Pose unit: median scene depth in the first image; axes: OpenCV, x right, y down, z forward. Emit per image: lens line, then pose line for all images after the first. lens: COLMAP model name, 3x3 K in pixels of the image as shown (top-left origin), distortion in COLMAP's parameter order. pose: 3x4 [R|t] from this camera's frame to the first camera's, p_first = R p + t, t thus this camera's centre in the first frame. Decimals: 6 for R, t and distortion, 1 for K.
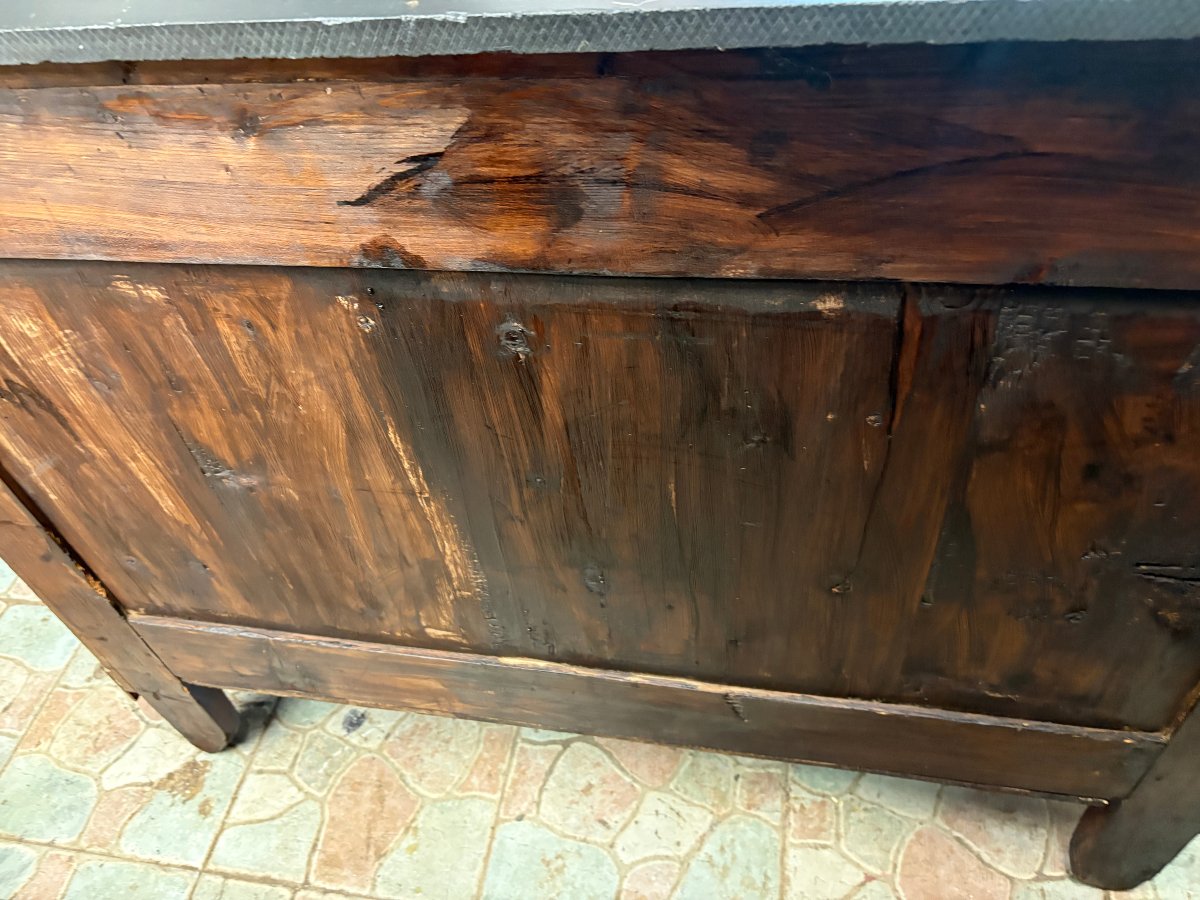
lens RADIAL K [[907.2, 0, 602.5], [0, 907.2, 447.0], [0, 0, 1]] dist [-0.009144, 0.006154]
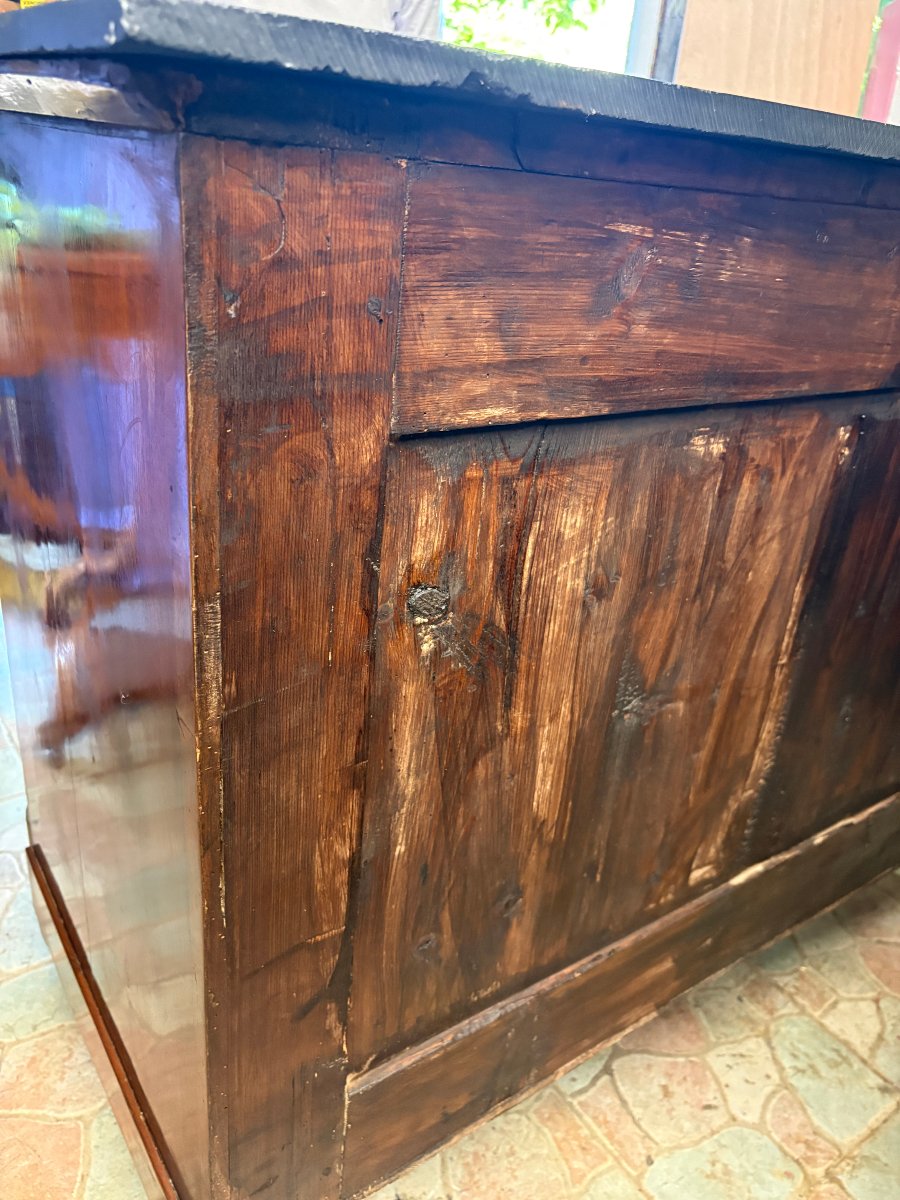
lens RADIAL K [[907.2, 0, 451.5], [0, 907.2, 601.8], [0, 0, 1]] dist [-0.009144, 0.006154]
pose [[0.688240, -0.159173, 0.707806, -0.761190], [0.403968, 0.894472, -0.191650, 0.025565], [-0.602607, 0.417832, 0.679912, 0.318787]]
